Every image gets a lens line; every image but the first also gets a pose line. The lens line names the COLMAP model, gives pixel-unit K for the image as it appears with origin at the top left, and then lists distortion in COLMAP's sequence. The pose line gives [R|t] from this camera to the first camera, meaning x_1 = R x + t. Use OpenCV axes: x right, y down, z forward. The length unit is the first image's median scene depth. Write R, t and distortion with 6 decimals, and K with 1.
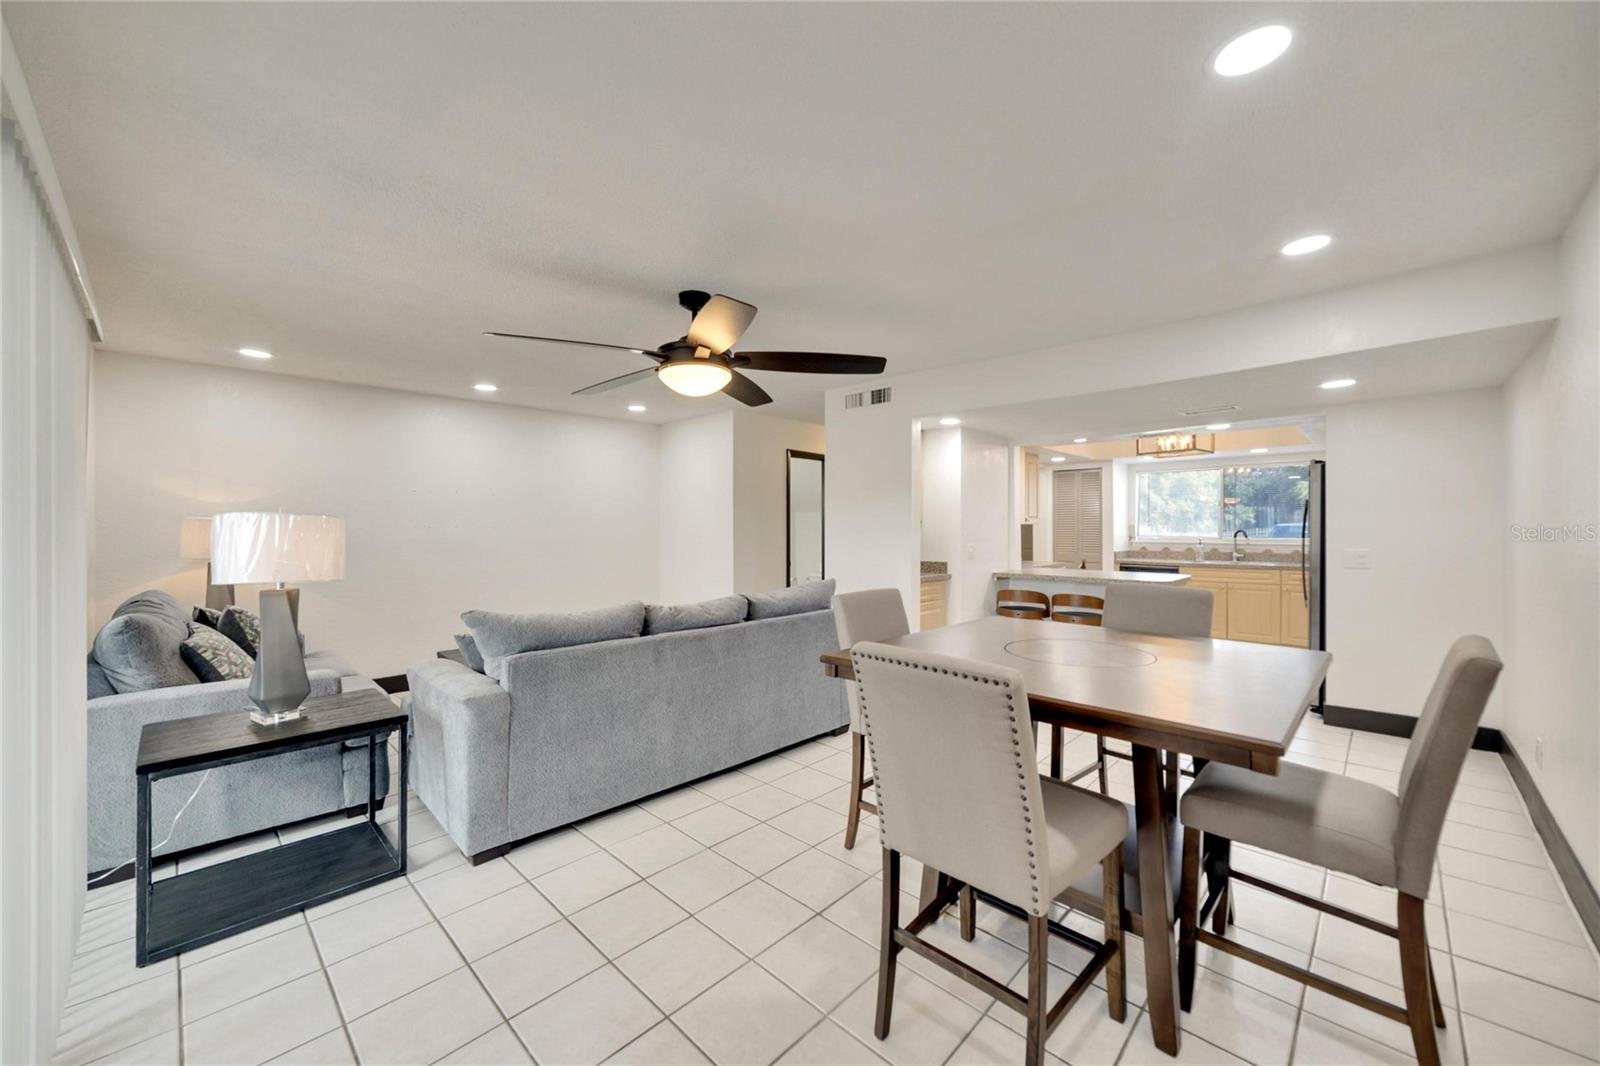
lens RADIAL K [[611.8, 0, 805.4], [0, 611.8, 526.3], [0, 0, 1]] dist [-0.003907, -0.000120]
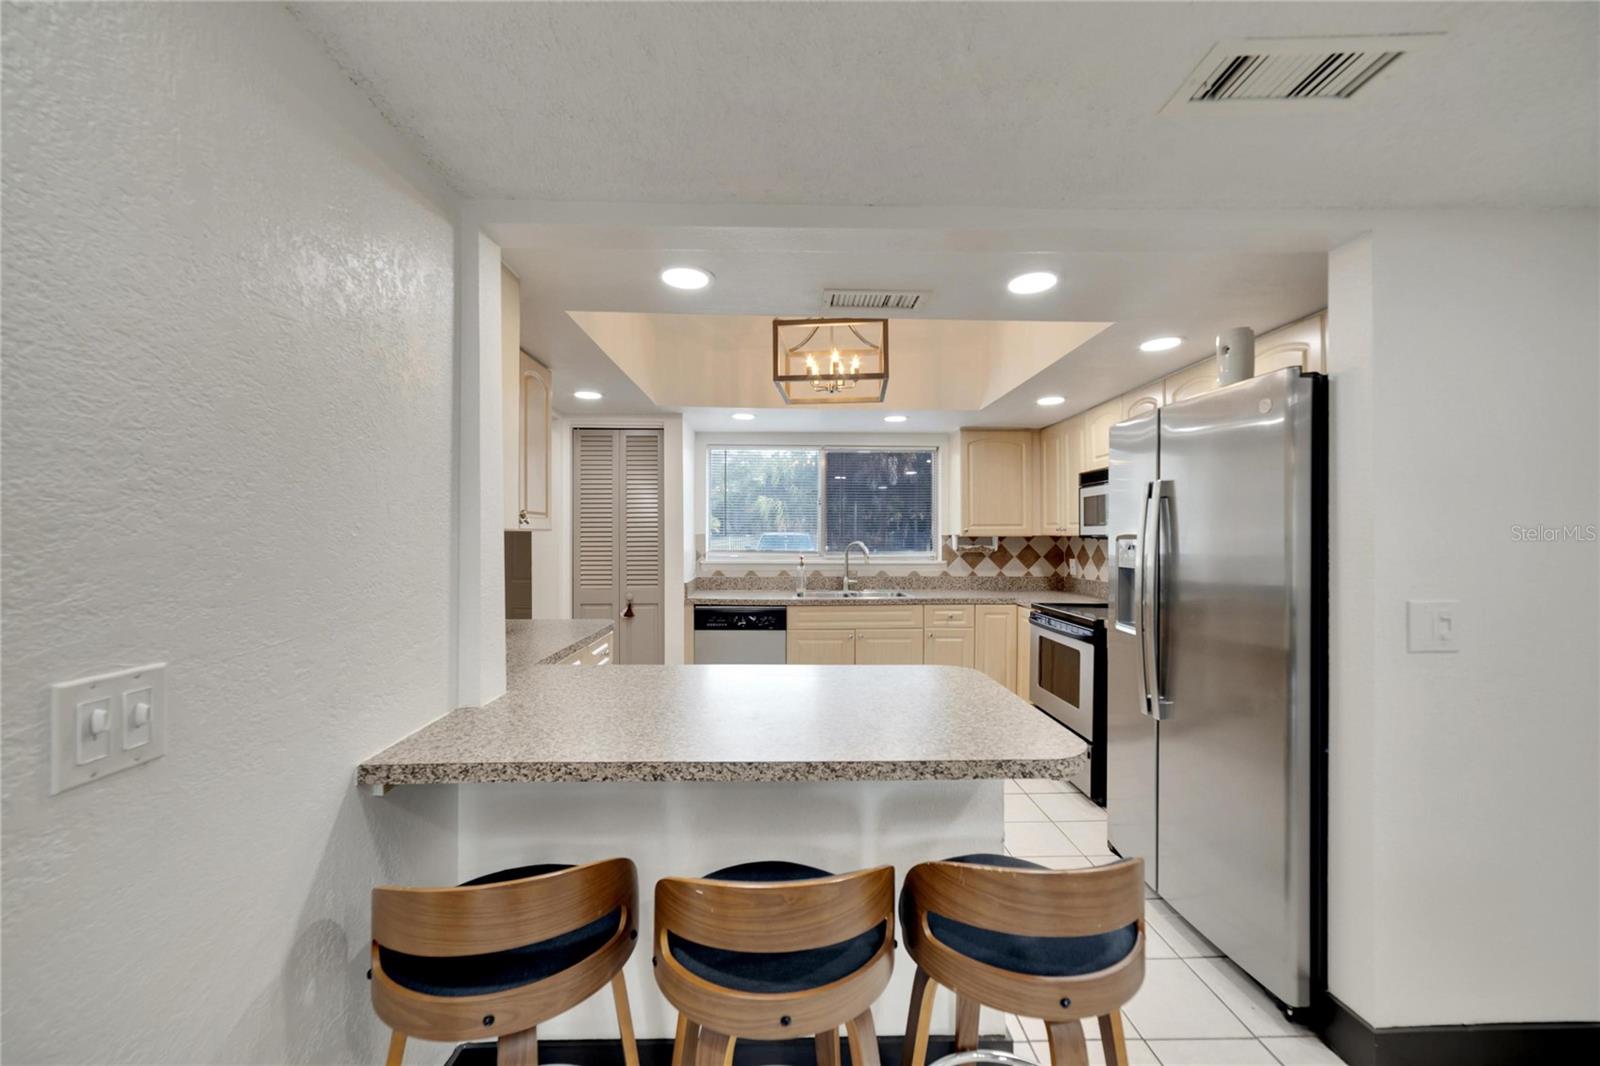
lens RADIAL K [[611.8, 0, 800.6], [0, 611.8, 535.5], [0, 0, 1]] dist [-0.003907, -0.000120]
pose [[0.706556, 0.004600, 0.707642, 0.195274], [-0.004599, 0.999988, -0.001908, -0.000623], [-0.707642, -0.001906, 0.706569, 0.549080]]
